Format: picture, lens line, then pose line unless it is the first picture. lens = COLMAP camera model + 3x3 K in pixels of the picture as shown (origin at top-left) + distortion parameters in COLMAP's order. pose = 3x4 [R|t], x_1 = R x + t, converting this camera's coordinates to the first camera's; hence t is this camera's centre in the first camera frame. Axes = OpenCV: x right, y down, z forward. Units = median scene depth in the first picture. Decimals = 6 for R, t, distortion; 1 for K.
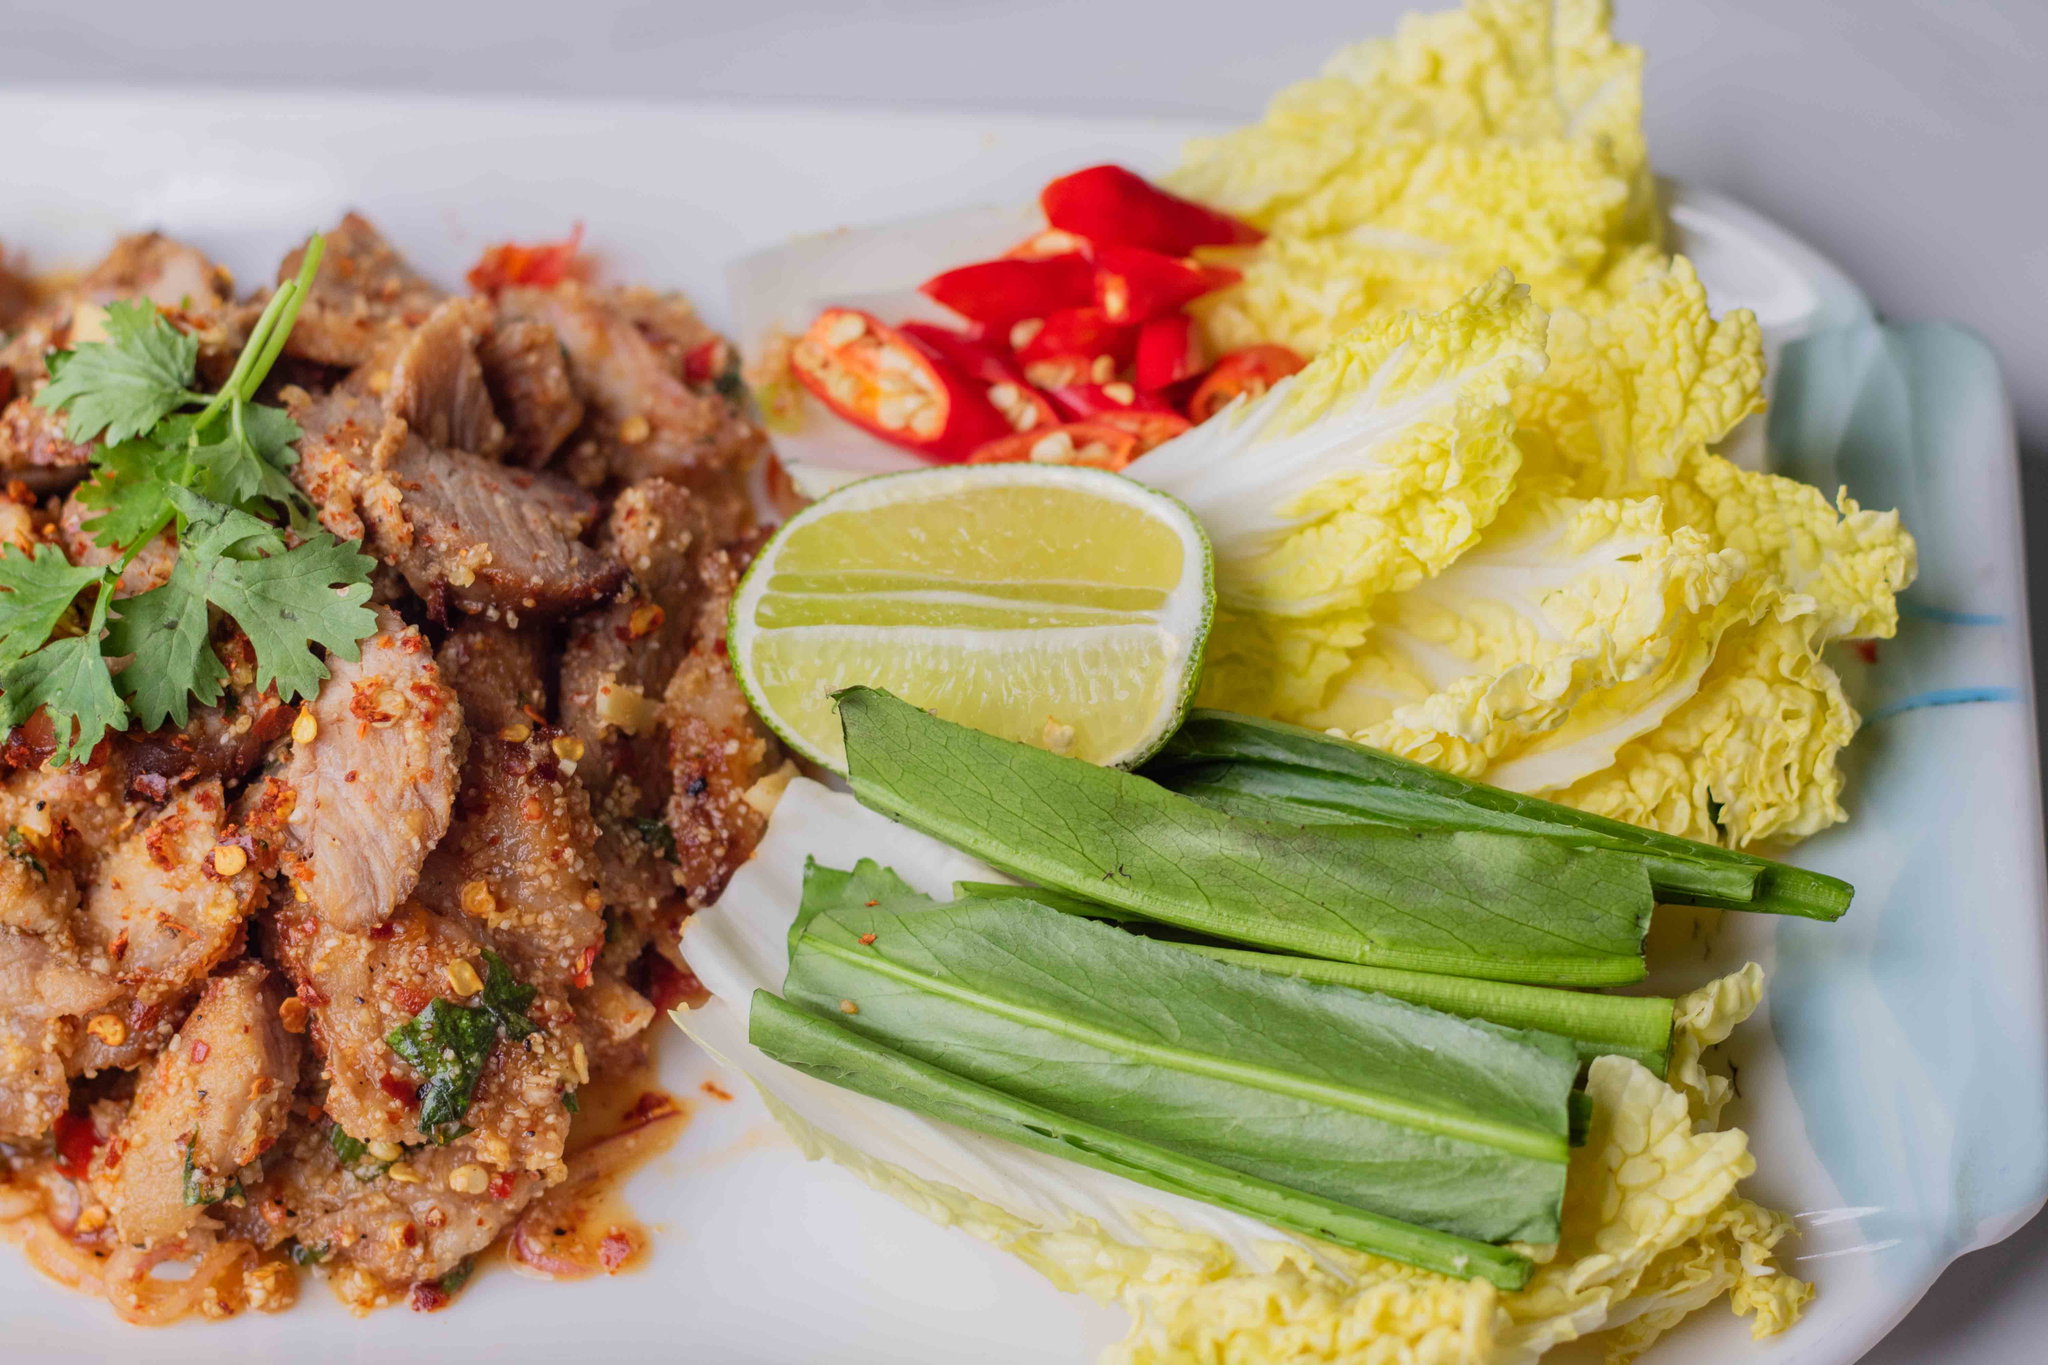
lens RADIAL K [[5141.2, 0, 1024.0], [0, 5141.2, 682.5], [0, 0, 1]] dist [-0.115631, -0.609227]
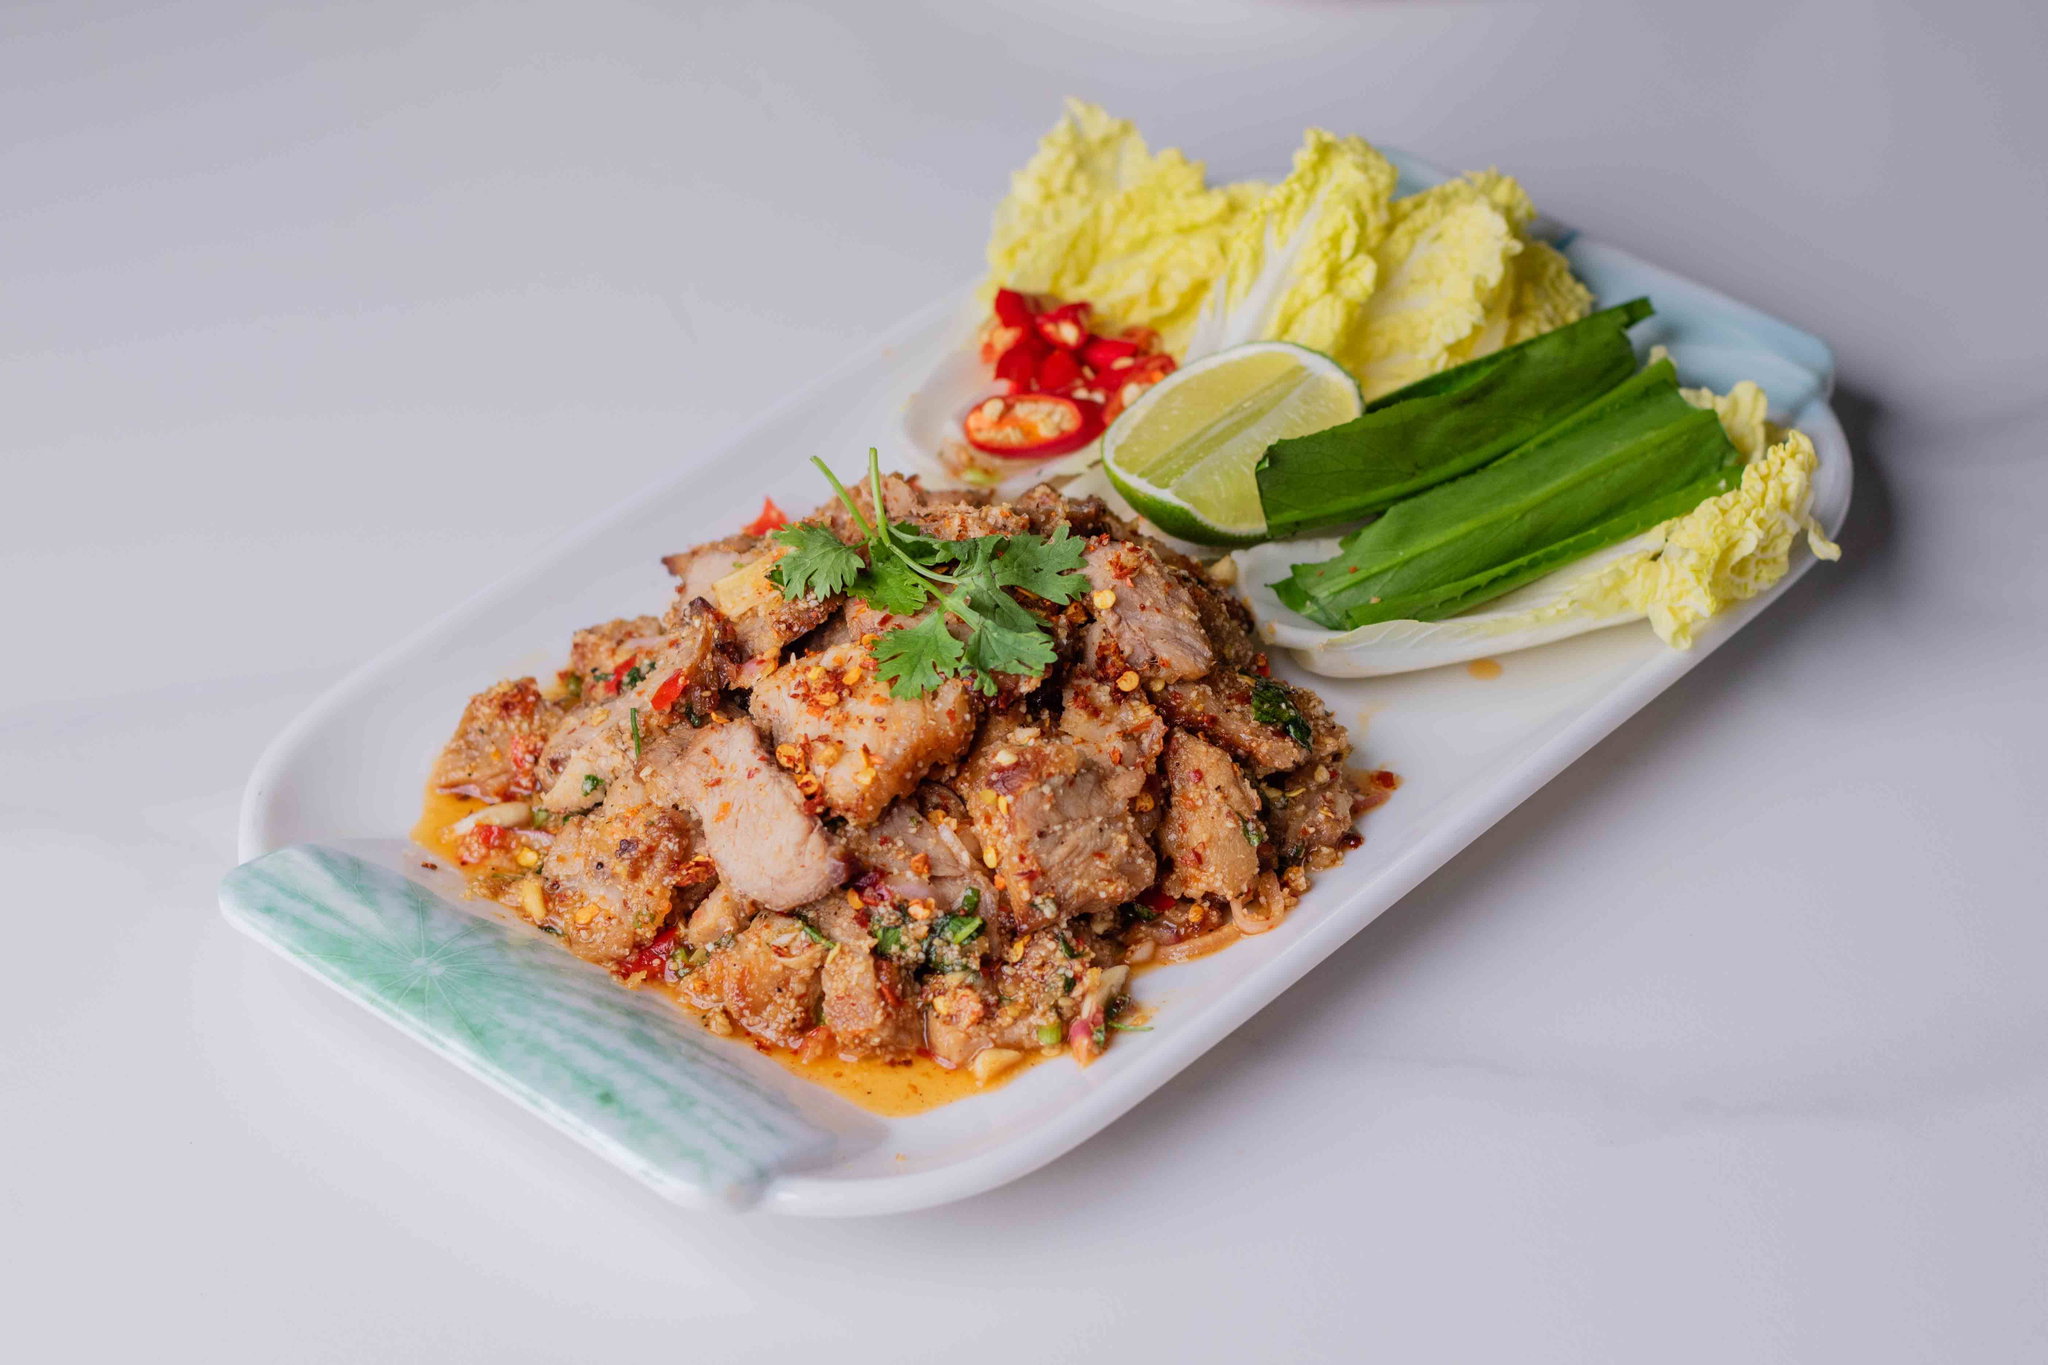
lens RADIAL K [[5141.2, 0, 1024.0], [0, 5141.2, 682.5], [0, 0, 1]] dist [-0.115631, -0.609227]
pose [[0.621329, -0.476802, 0.621780, -1.186139], [0.635501, 0.770849, -0.043927, 0.084513], [-0.458354, 0.422435, 0.781959, -0.288241]]
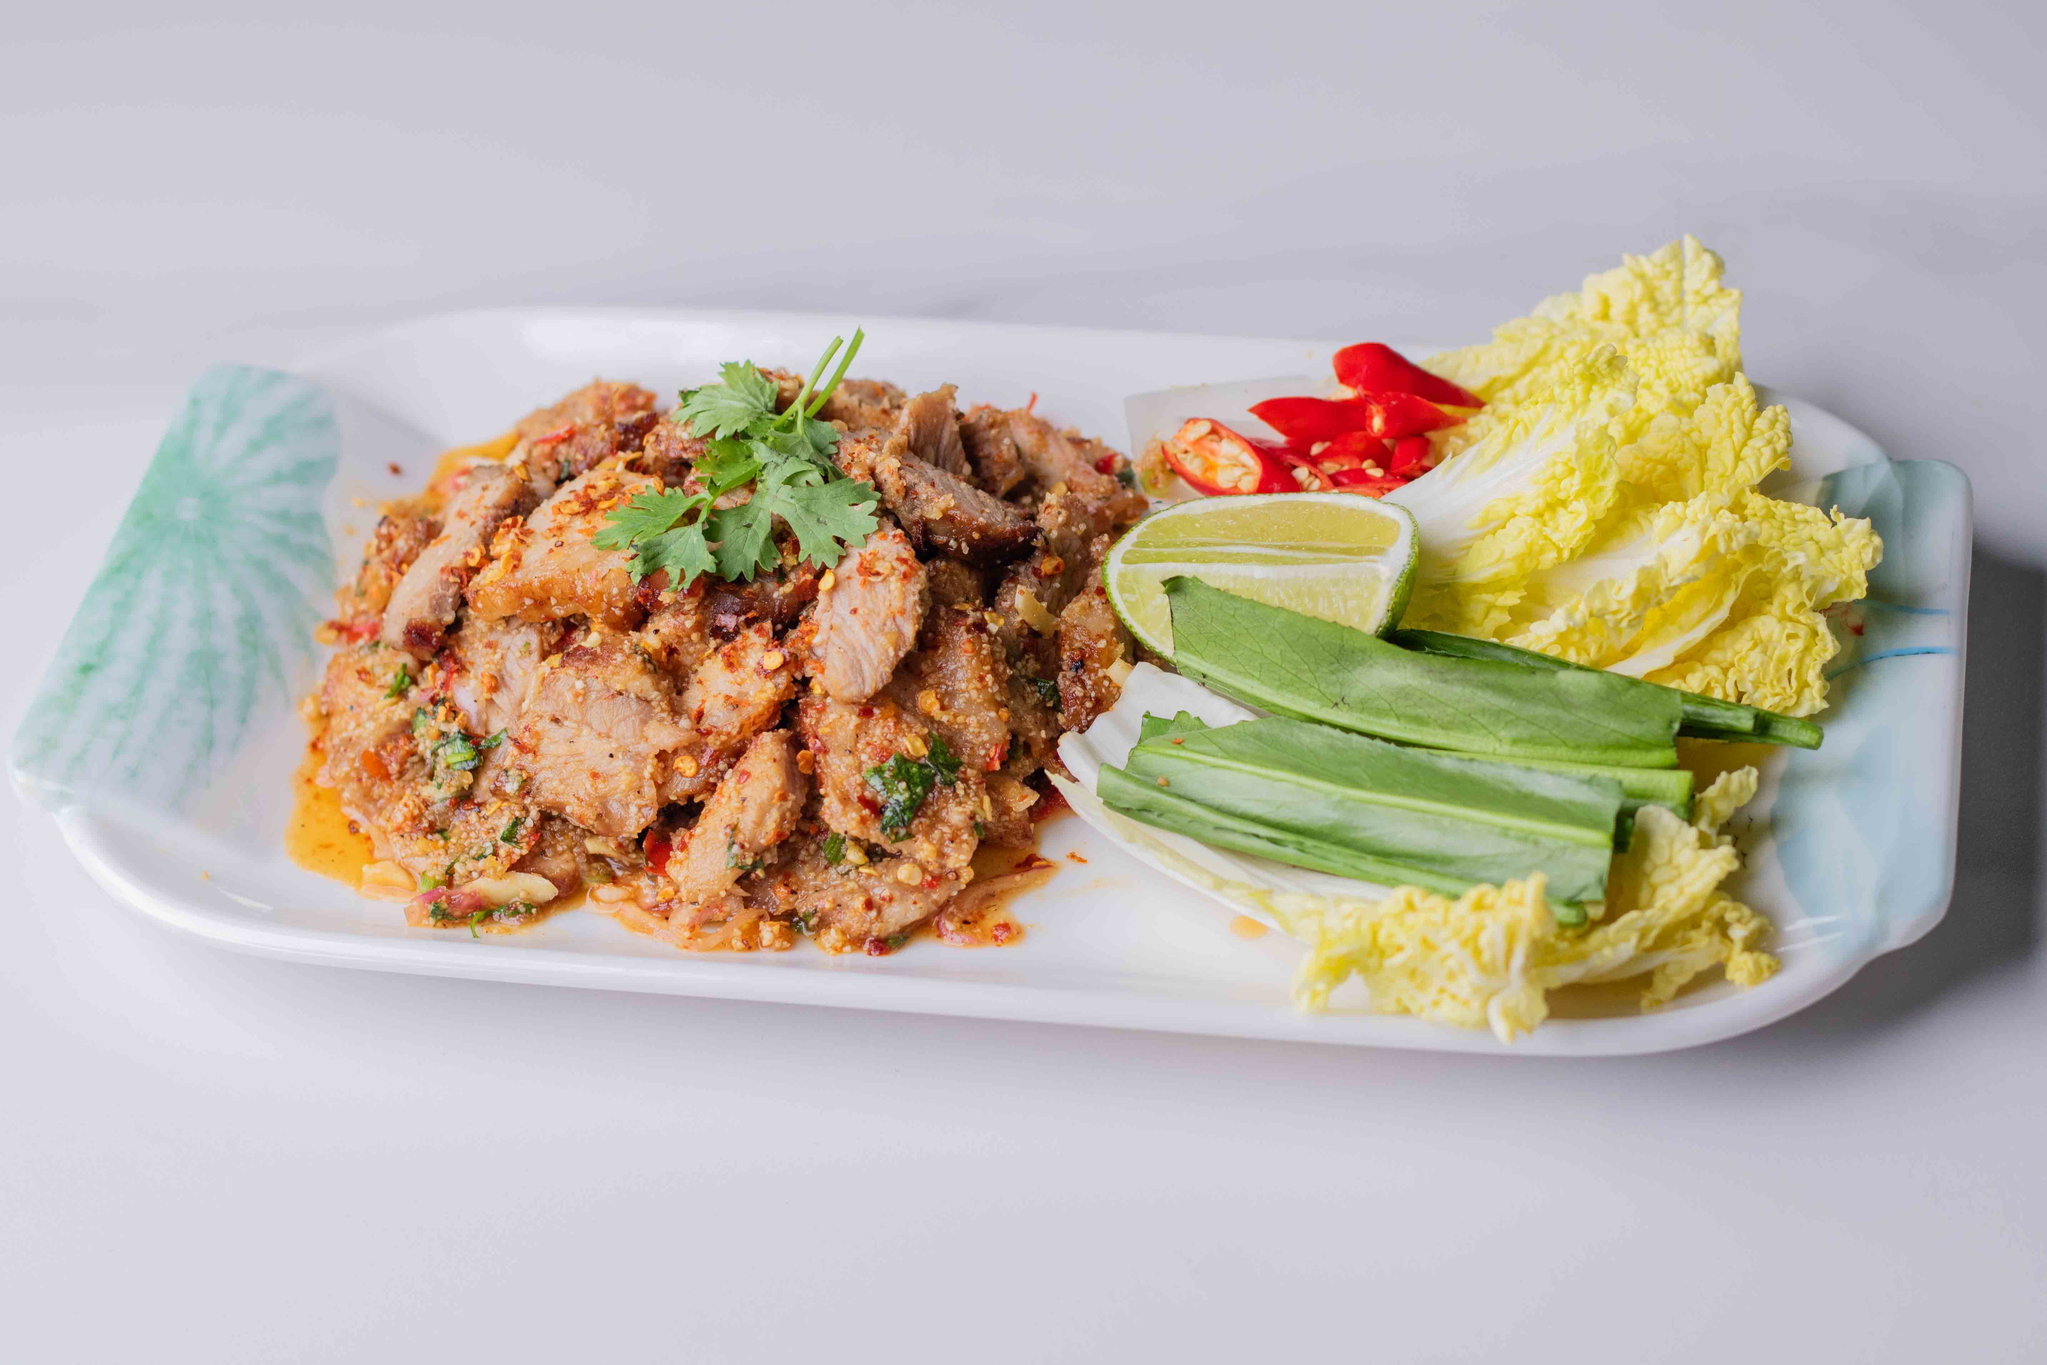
lens RADIAL K [[5138.7, 0, 1023.5], [0, 5138.7, 682.5], [0, 0, 1]] dist [-0.115631, -0.609227]
pose [[0.991698, 0.036497, -0.123299, 0.112067], [-0.066701, 0.965790, -0.250599, 0.418371], [0.109935, 0.256742, 0.960207, -0.486214]]
